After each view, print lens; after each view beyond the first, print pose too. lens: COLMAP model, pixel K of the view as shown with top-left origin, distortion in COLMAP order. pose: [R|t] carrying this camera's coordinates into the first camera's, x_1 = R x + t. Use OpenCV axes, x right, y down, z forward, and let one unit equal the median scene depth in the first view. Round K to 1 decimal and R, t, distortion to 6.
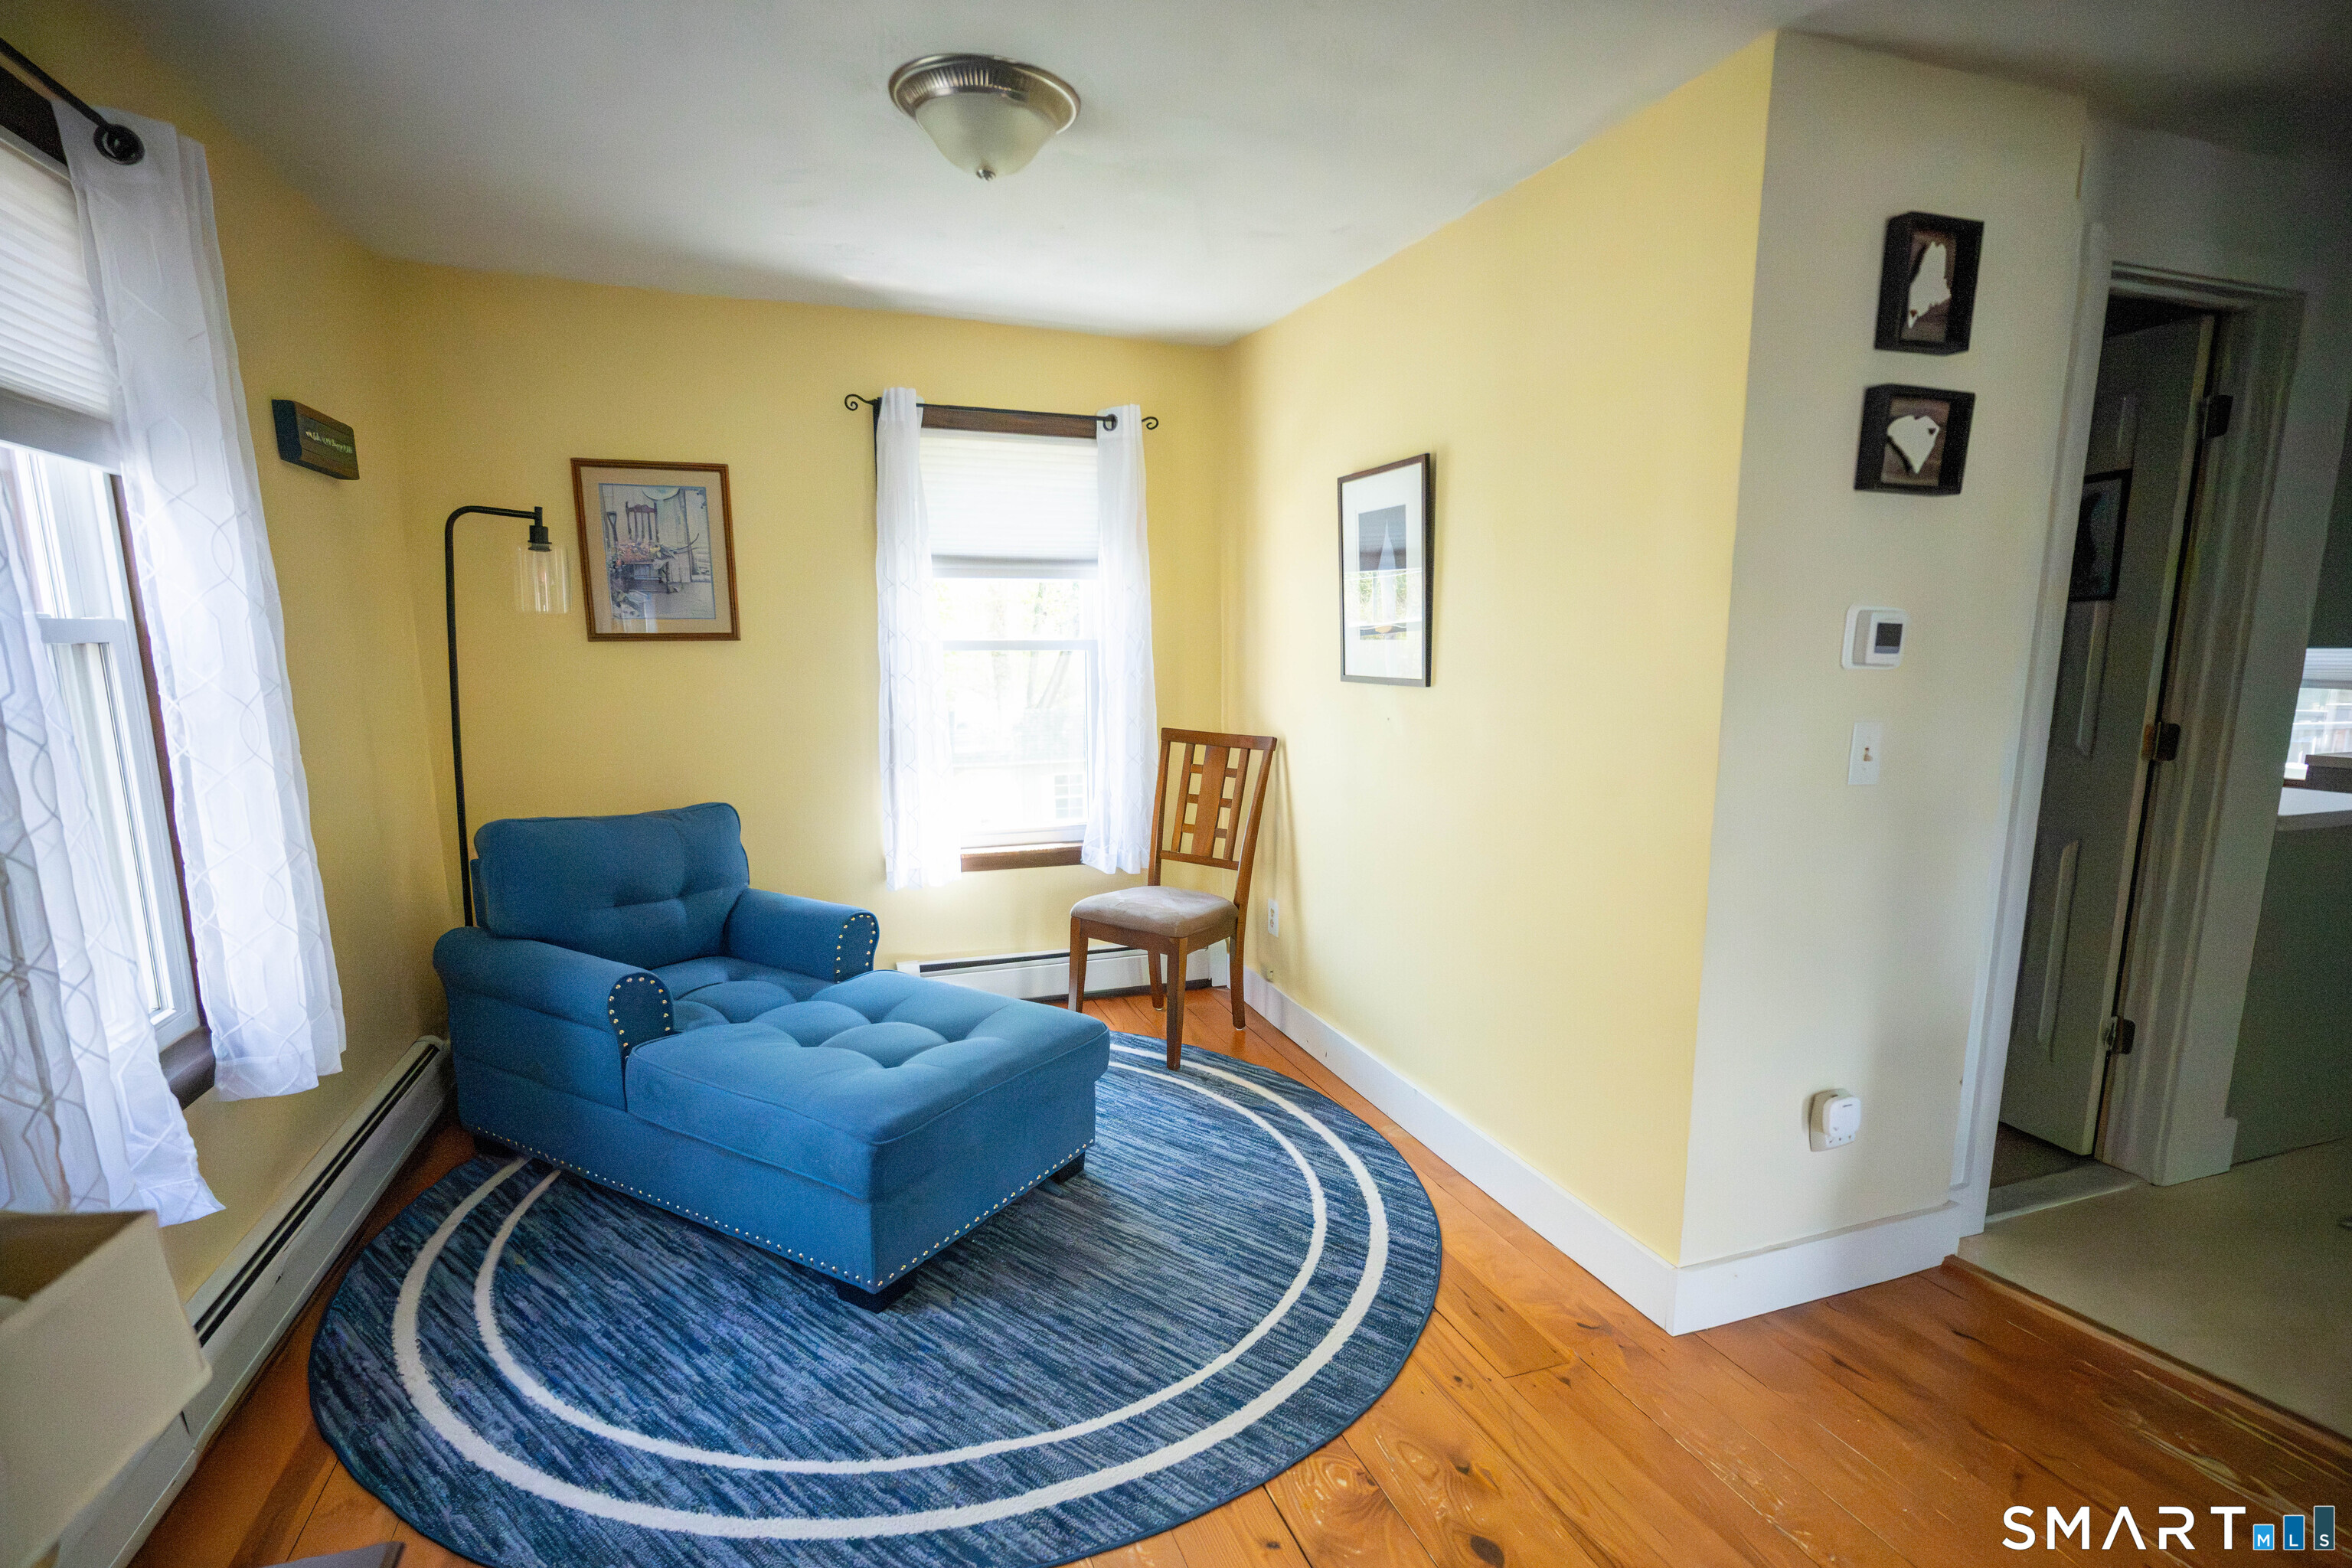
lens RADIAL K [[1138.0, 0, 1190.3], [0, 1138.0, 845.8], [0, 0, 1]] dist [-0.000387, 0.002213]
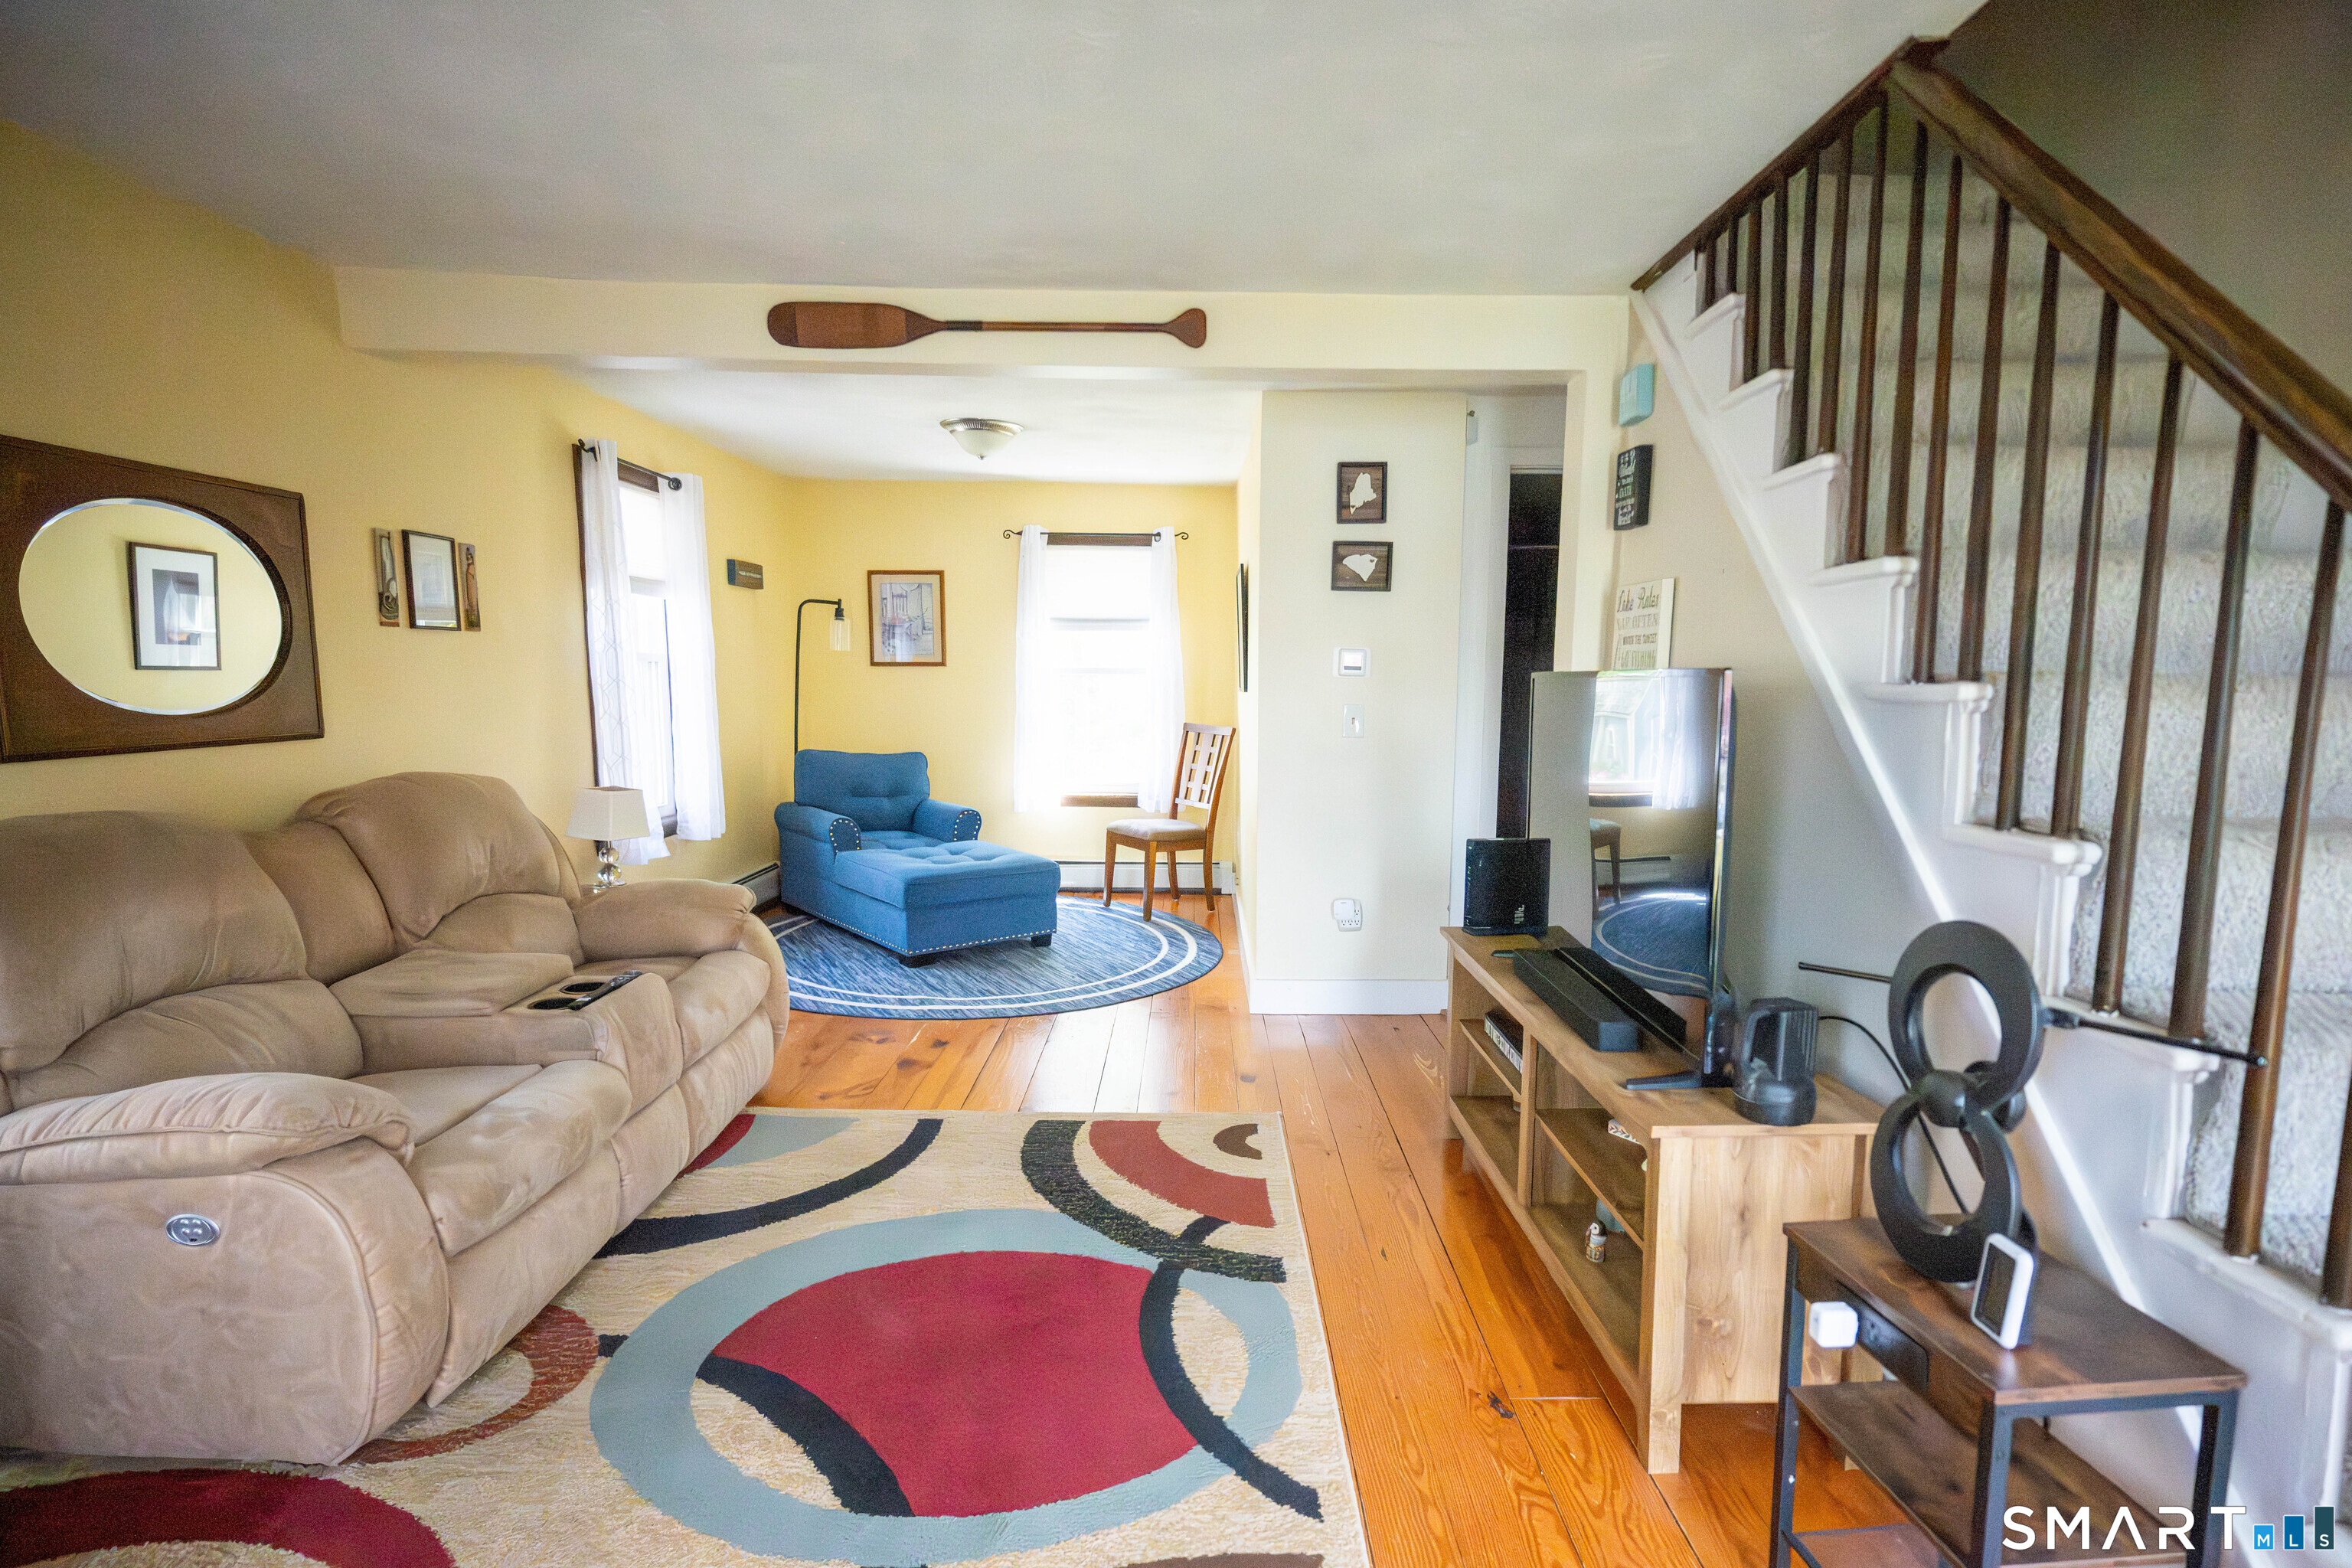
lens RADIAL K [[1138.0, 0, 1190.3], [0, 1138.0, 845.8], [0, 0, 1]] dist [-0.000387, 0.002213]
pose [[0.939820, 0.057007, -0.336879, 0.915947], [-0.068510, 0.997400, -0.022349, 0.179783], [0.334729, 0.044084, 0.941283, -0.855688]]
